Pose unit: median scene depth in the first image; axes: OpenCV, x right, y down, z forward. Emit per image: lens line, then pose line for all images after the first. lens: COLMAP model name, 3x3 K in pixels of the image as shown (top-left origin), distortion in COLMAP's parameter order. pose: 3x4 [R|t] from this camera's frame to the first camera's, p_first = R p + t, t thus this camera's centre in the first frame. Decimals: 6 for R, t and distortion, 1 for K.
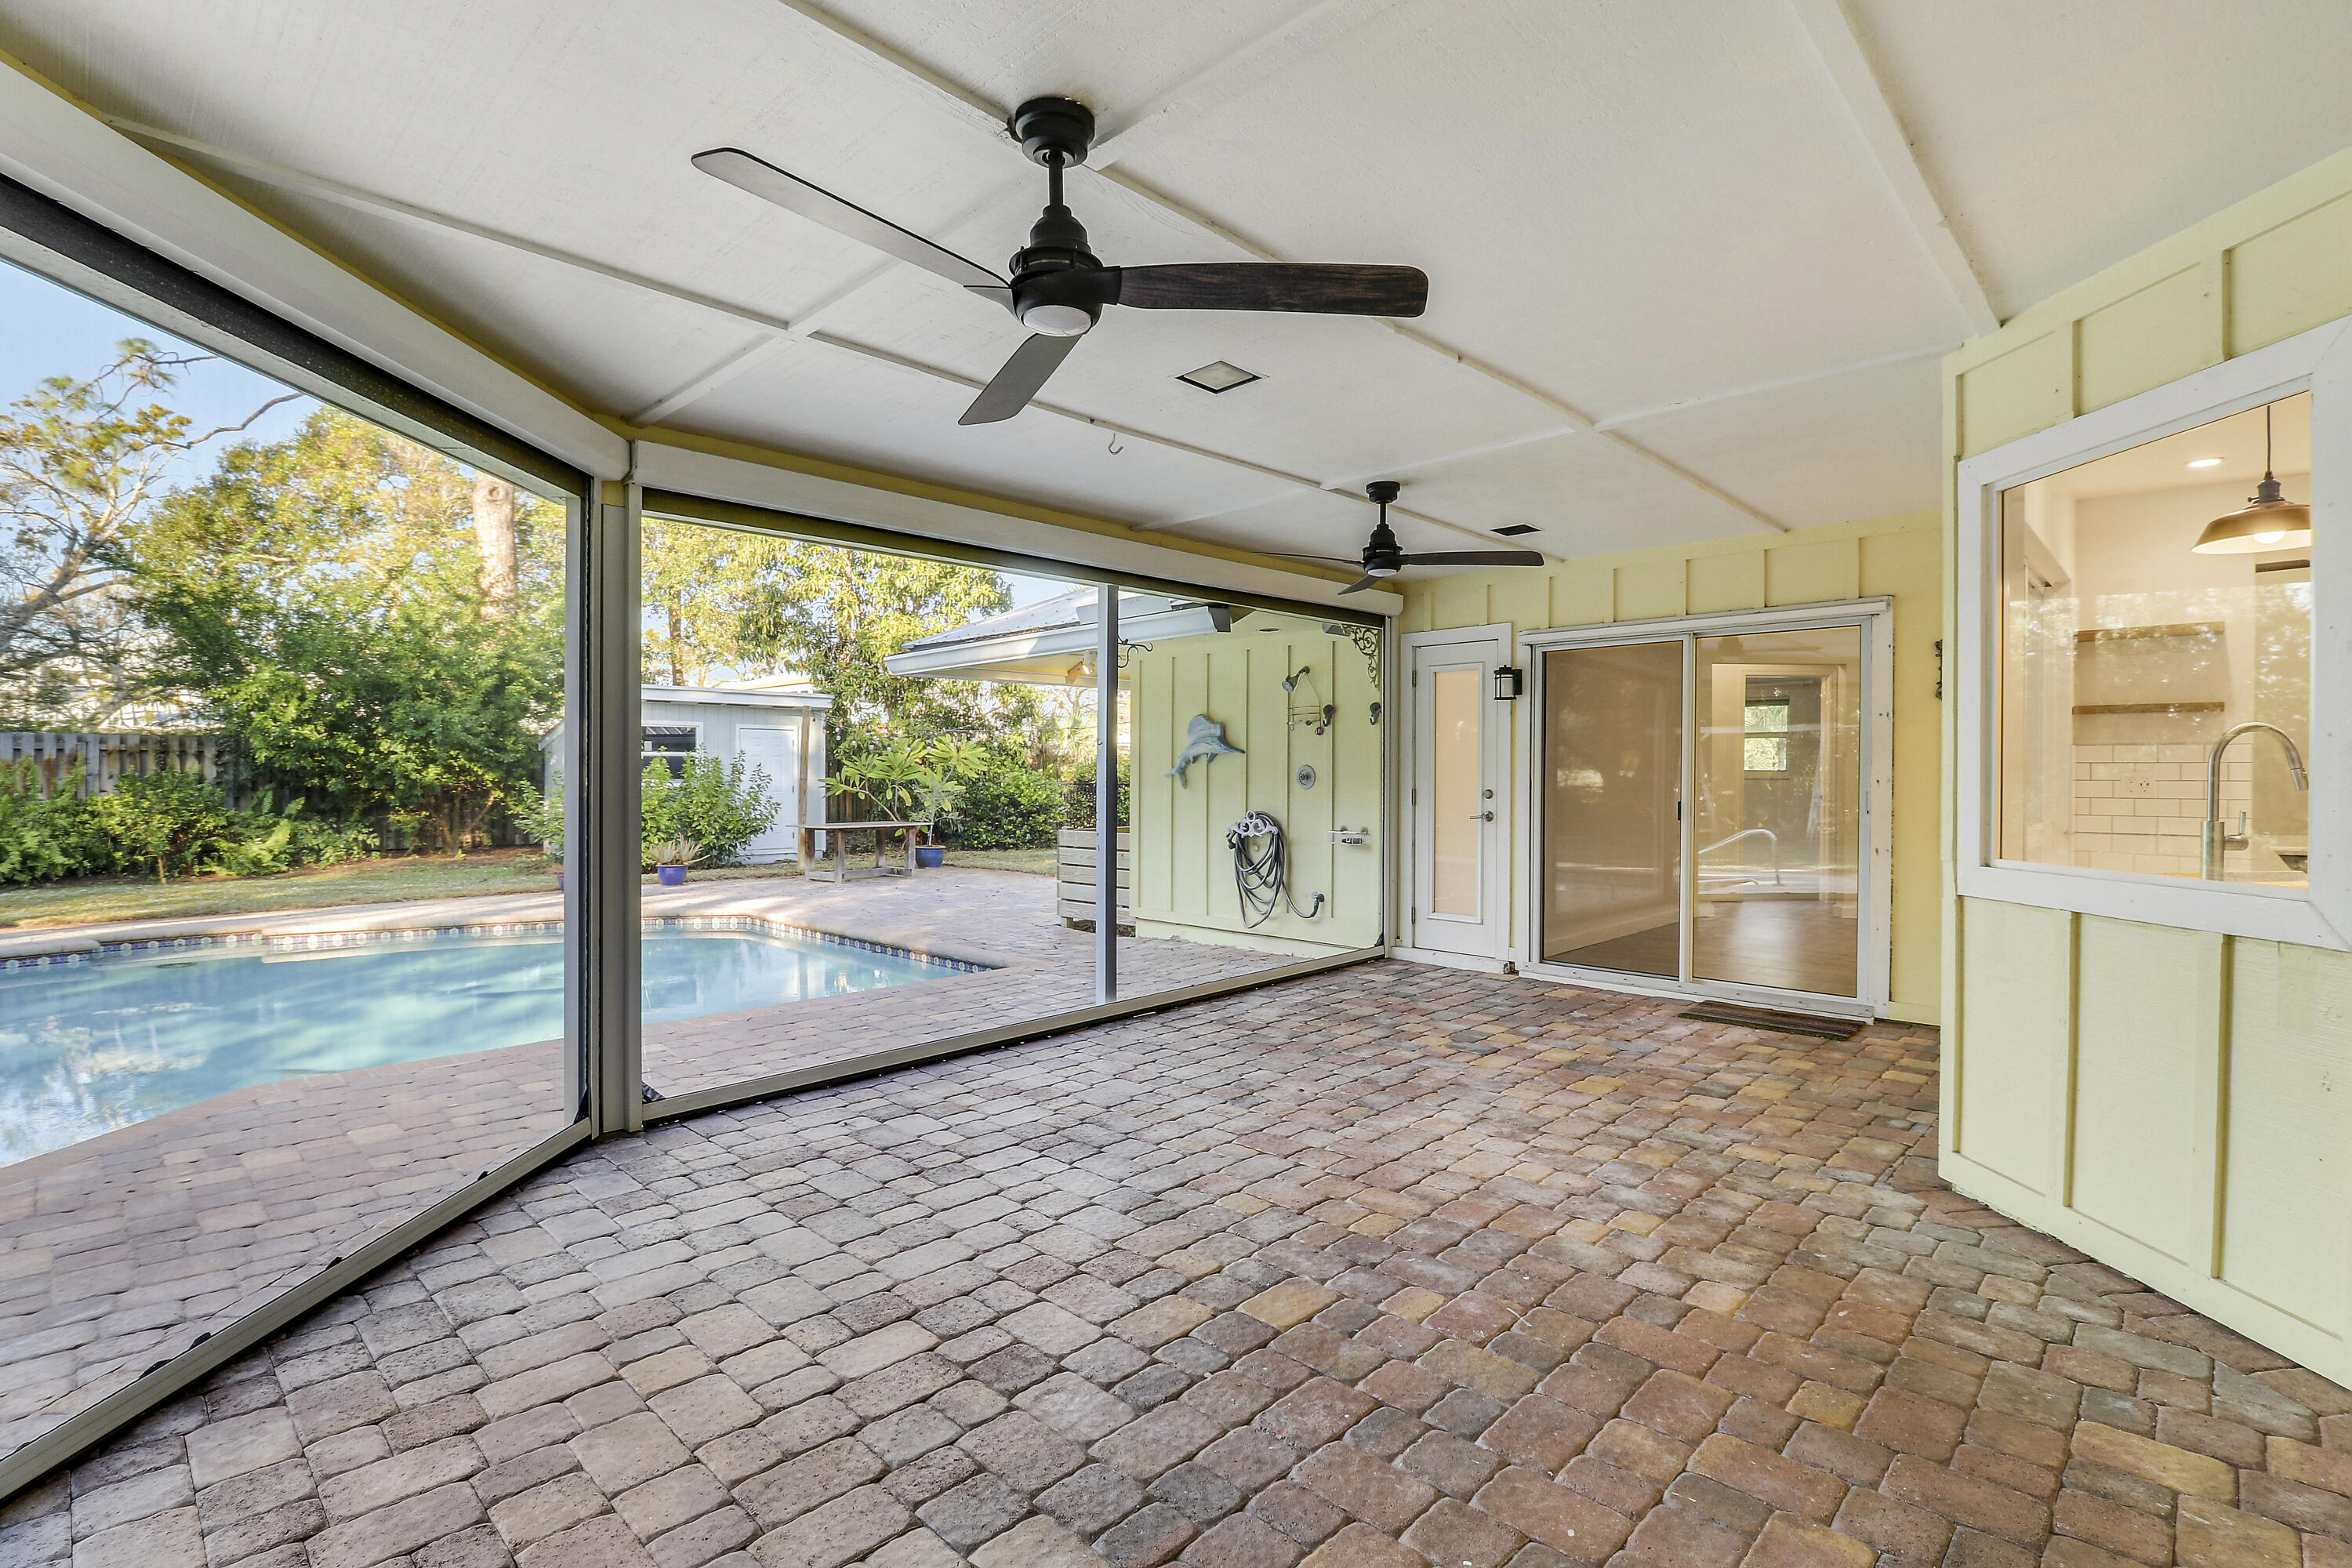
lens RADIAL K [[1105.5, 0, 1222.0], [0, 1105.5, 769.6], [0, 0, 1]] dist [0.000557, -0.015068]
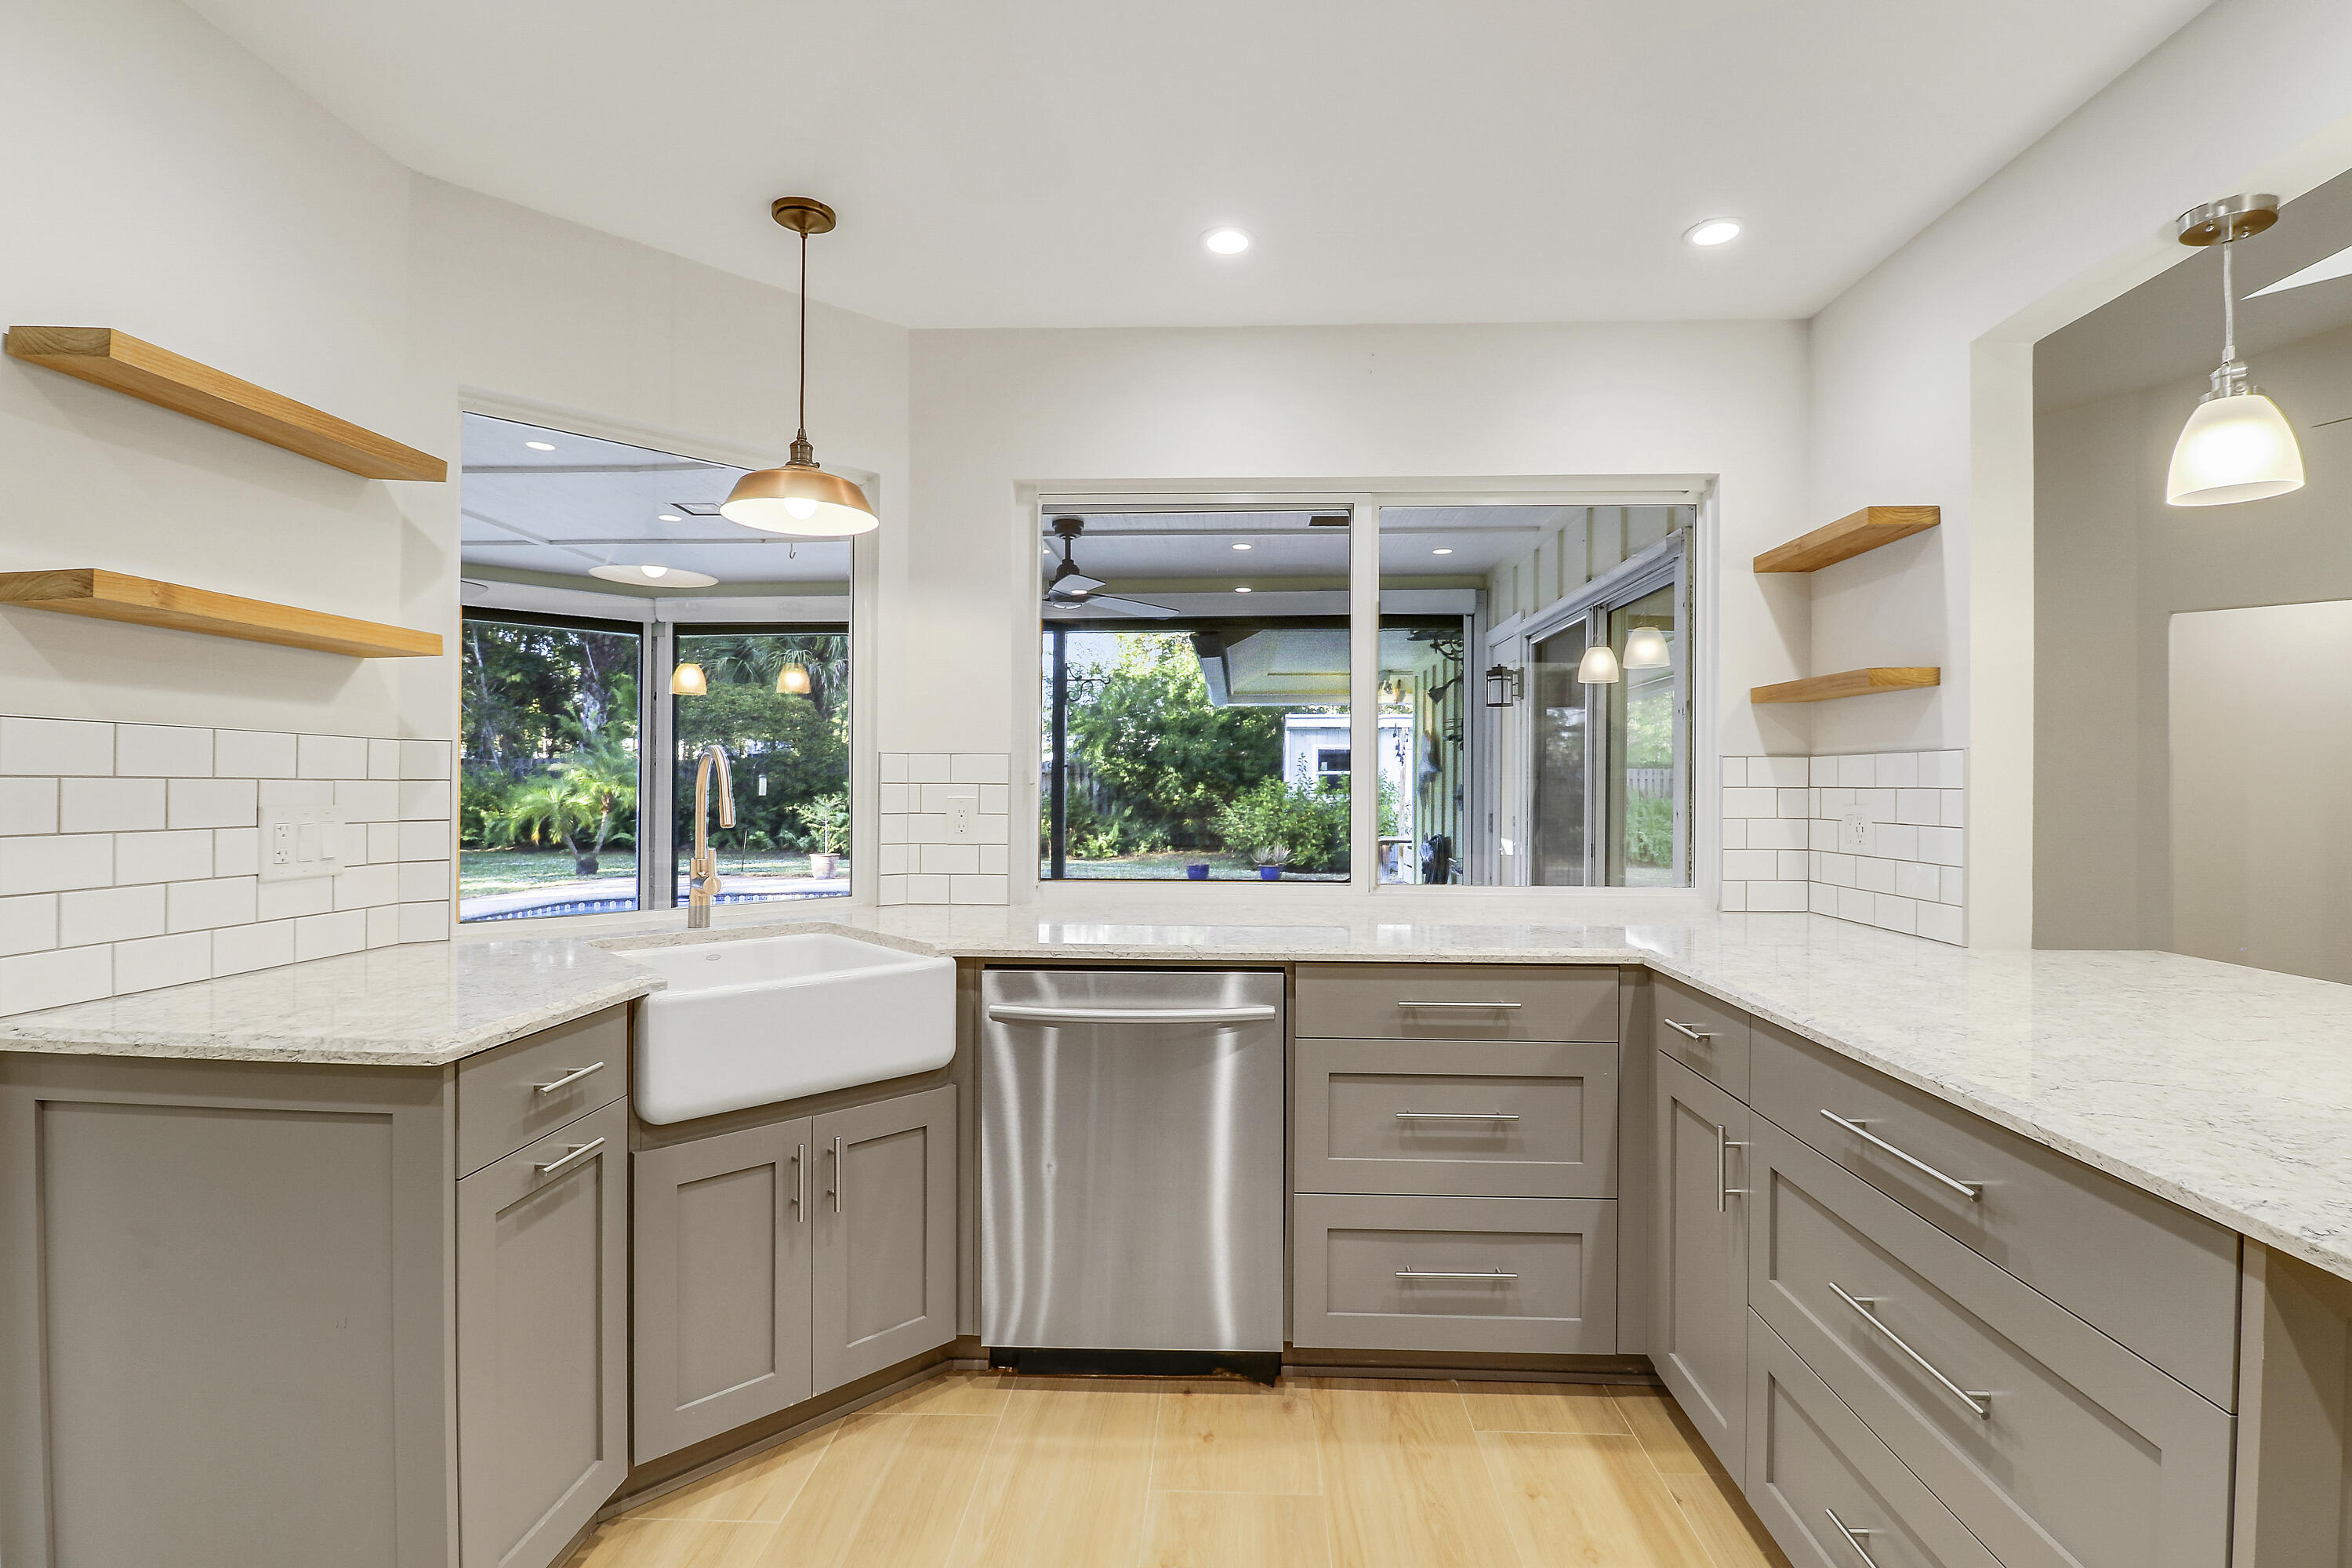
lens RADIAL K [[1102.7, 0, 1176.0], [0, 1102.7, 784.0], [0, 0, 1]] dist [-0.000977, -0.000436]
pose [[0.649253, -0.000849, -0.760572, 0.305068], [0.002193, 0.999997, 0.000756, -0.002930], [0.760569, -0.002159, 0.649253, 0.117104]]
